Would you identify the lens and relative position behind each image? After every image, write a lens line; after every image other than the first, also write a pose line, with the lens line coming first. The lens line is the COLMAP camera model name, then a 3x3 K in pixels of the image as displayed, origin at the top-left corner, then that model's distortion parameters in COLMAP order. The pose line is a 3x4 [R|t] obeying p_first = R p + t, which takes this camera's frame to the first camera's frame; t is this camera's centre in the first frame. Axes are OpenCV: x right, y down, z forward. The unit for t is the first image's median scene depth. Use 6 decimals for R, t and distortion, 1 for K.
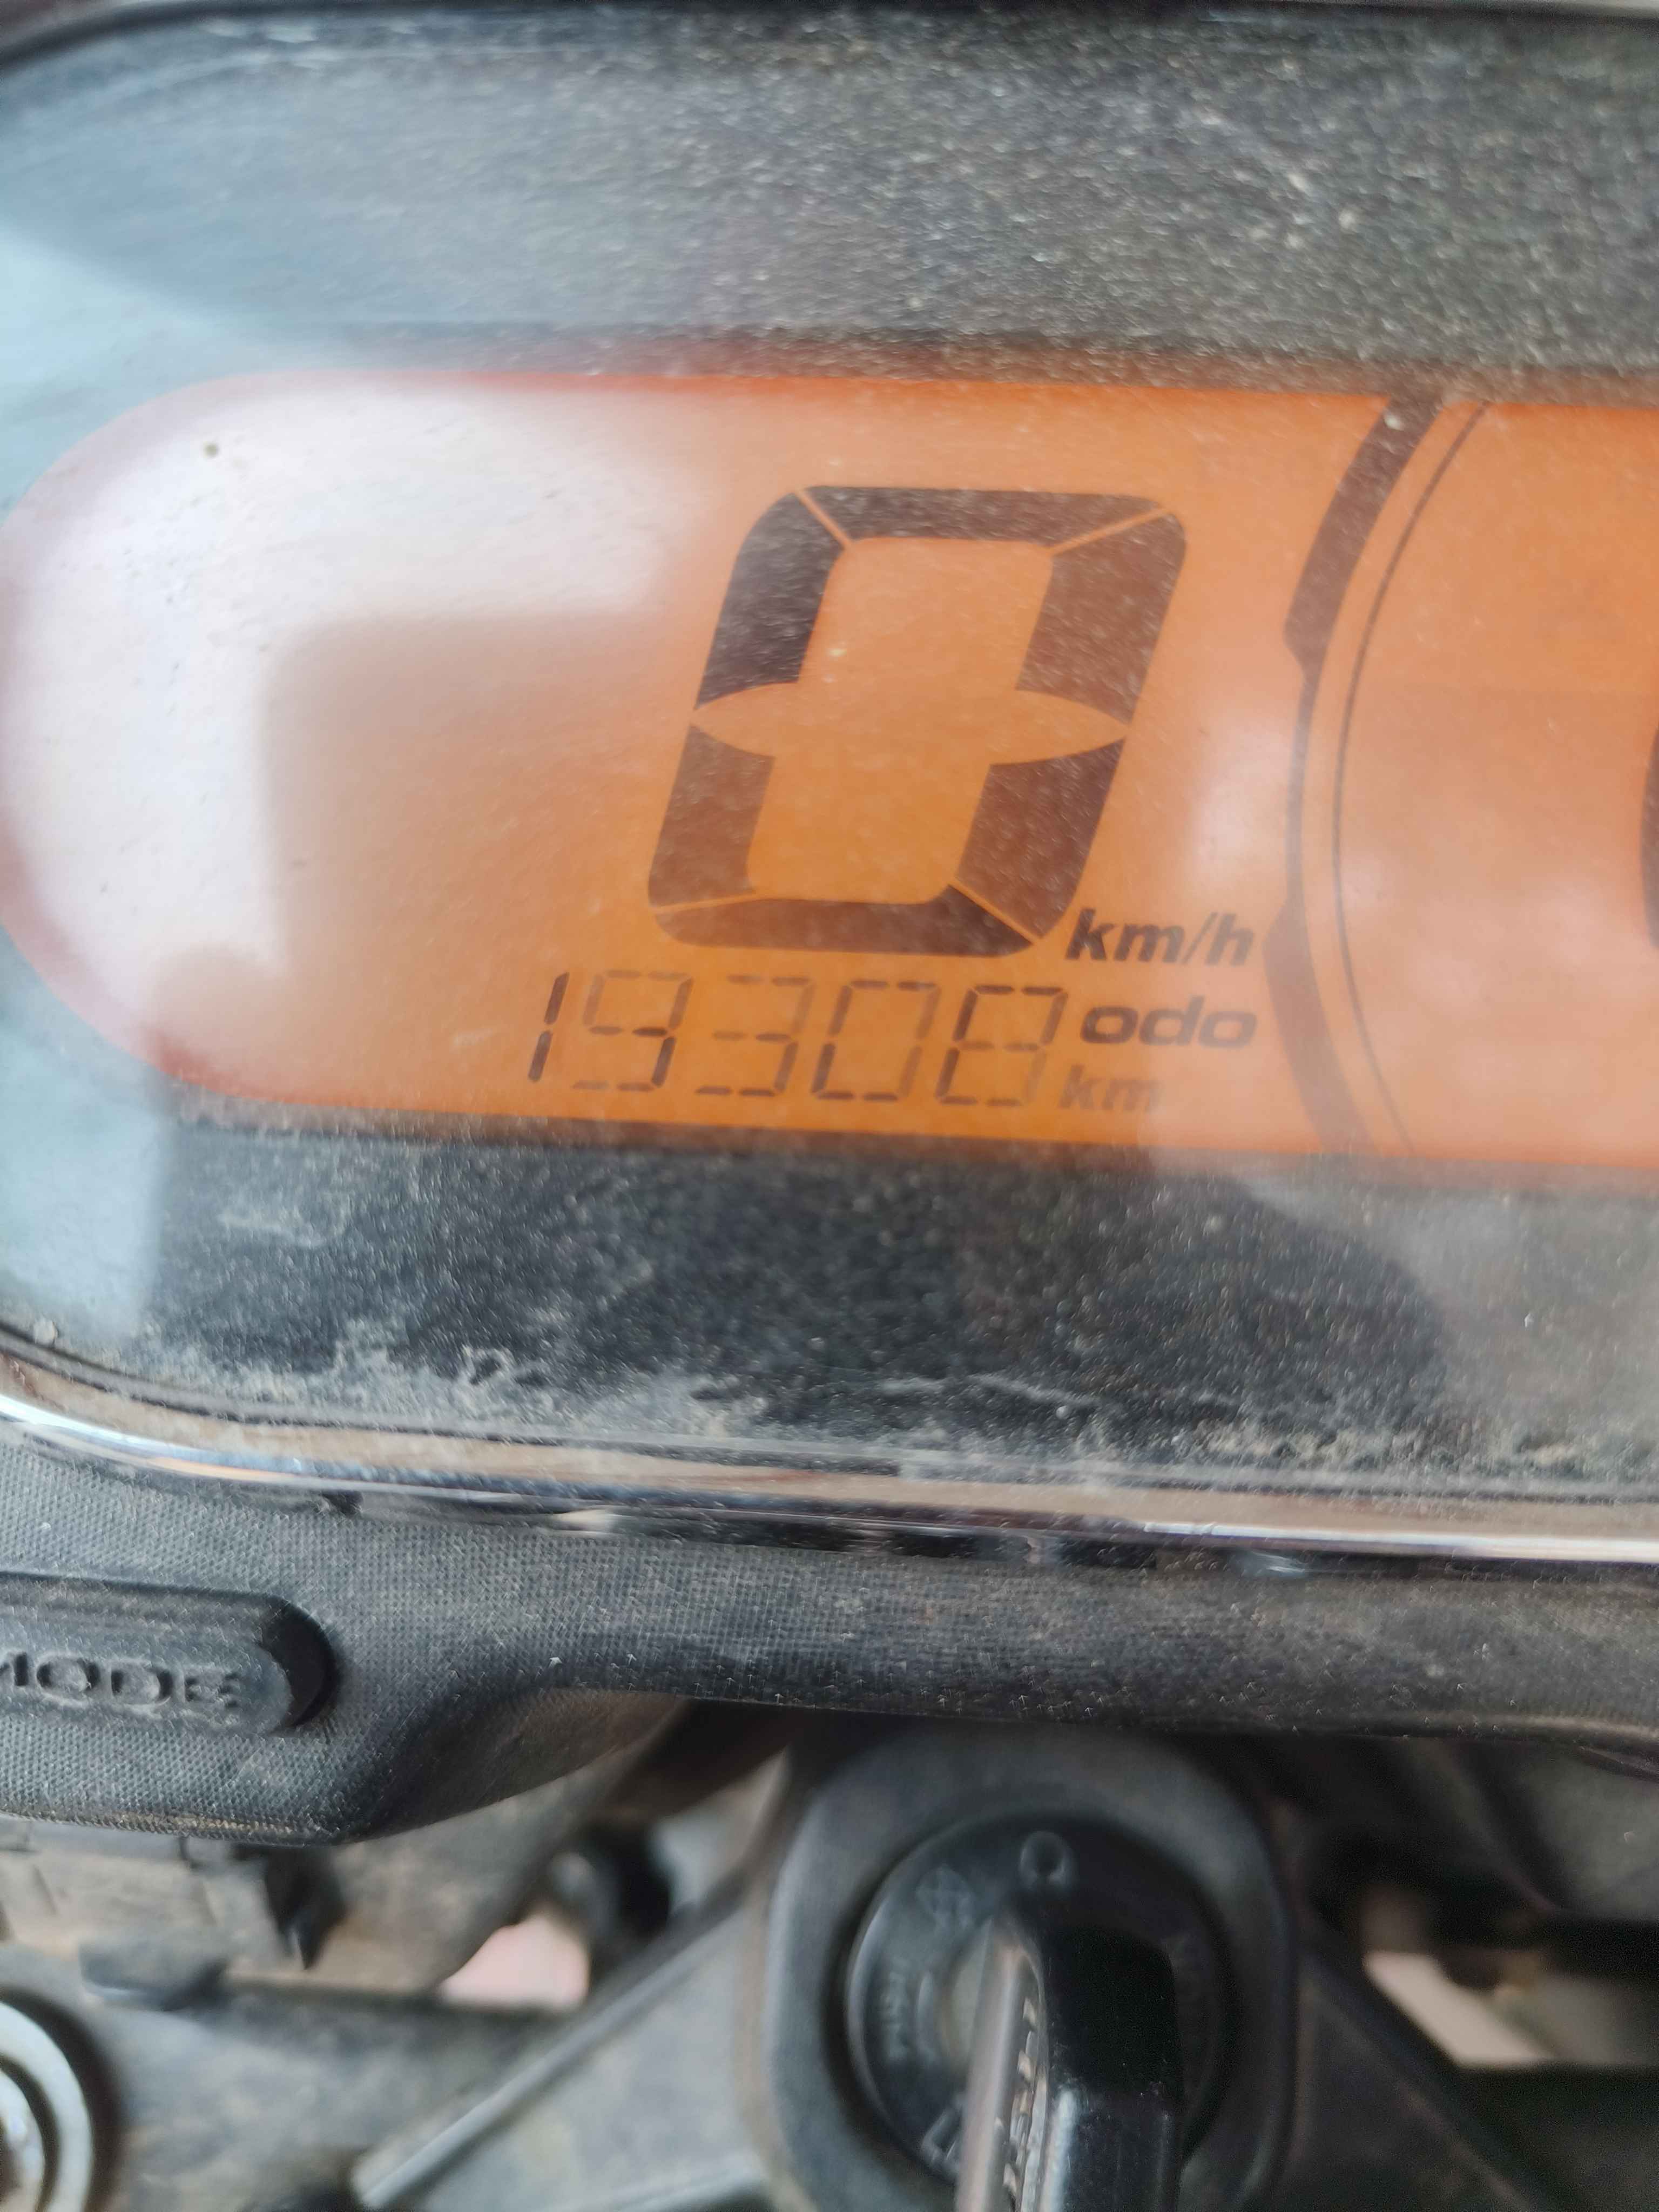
lens RADIAL K [[1726.4, 0, 829.5], [0, 1726.4, 1106.0], [0, 0, 1]] dist [-0.008749, 0.007499]
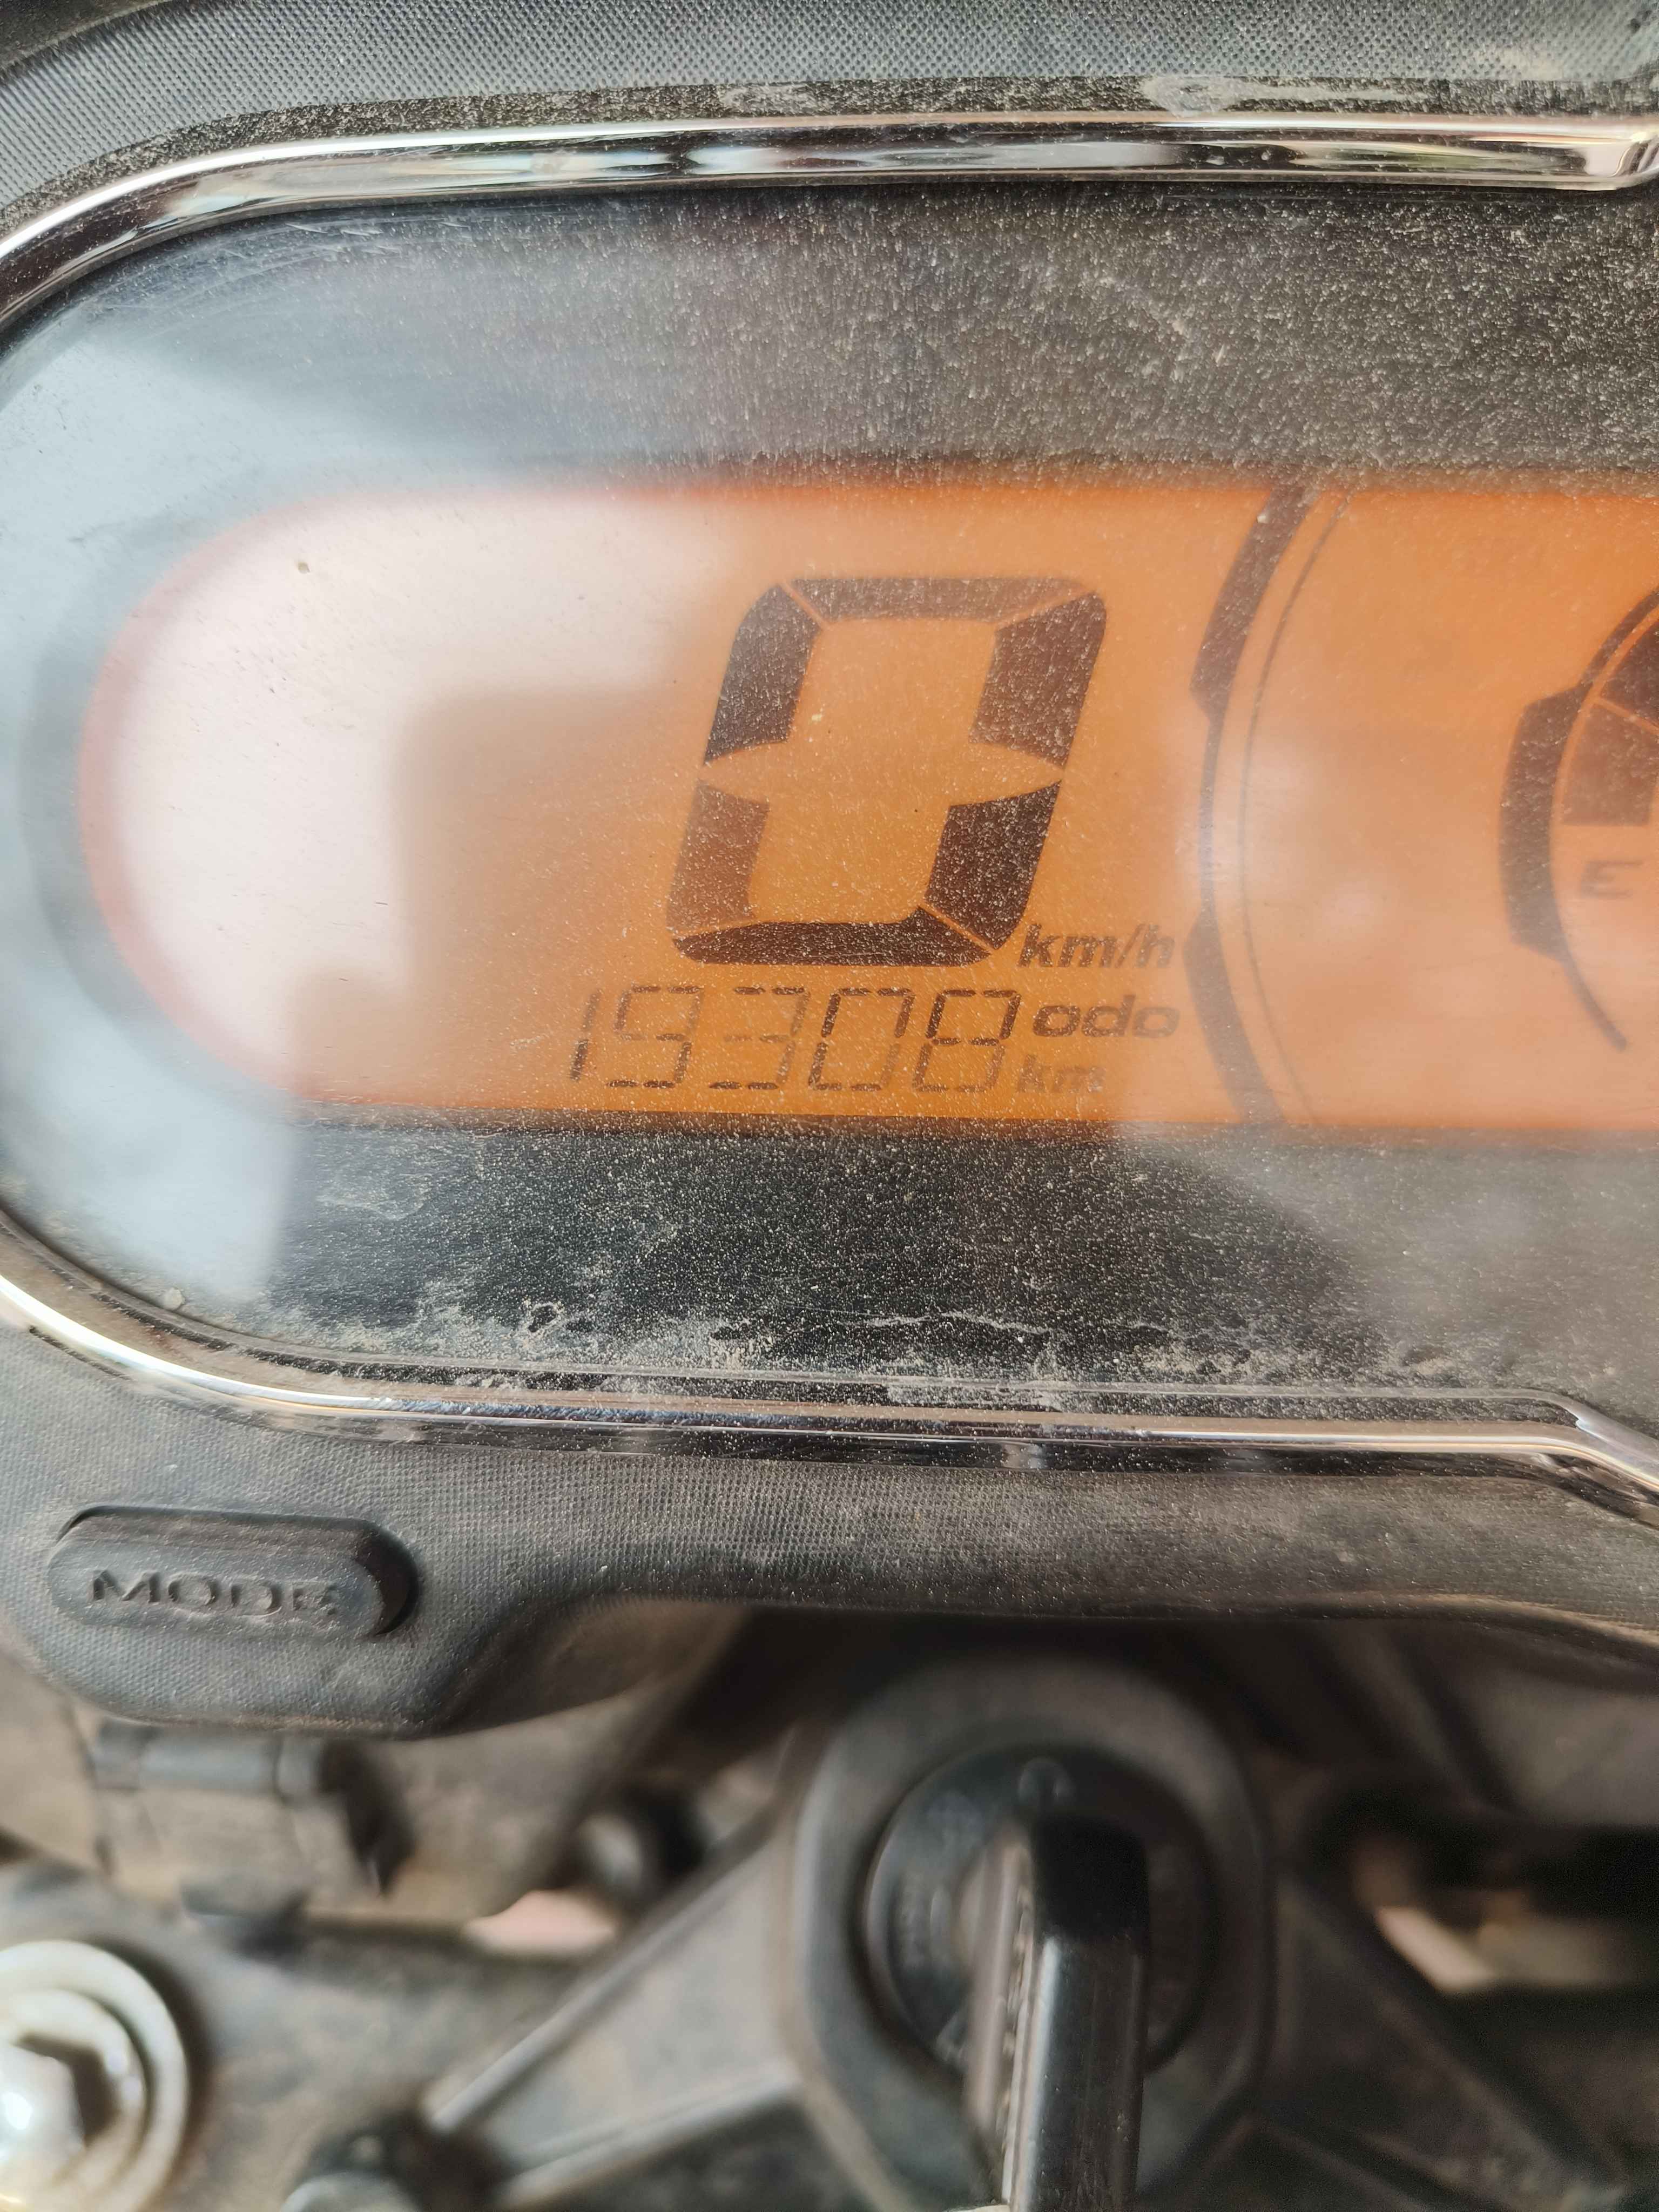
lens RADIAL K [[1693.6, 0, 821.8], [0, 1693.6, 1114.5], [0, 0, 1]] dist [0.015253, 0.002041]
pose [[0.999571, -0.026173, -0.013132, 0.014864], [0.025974, 0.999549, -0.015099, 0.032507], [0.013521, 0.014751, 0.999800, -0.177383]]
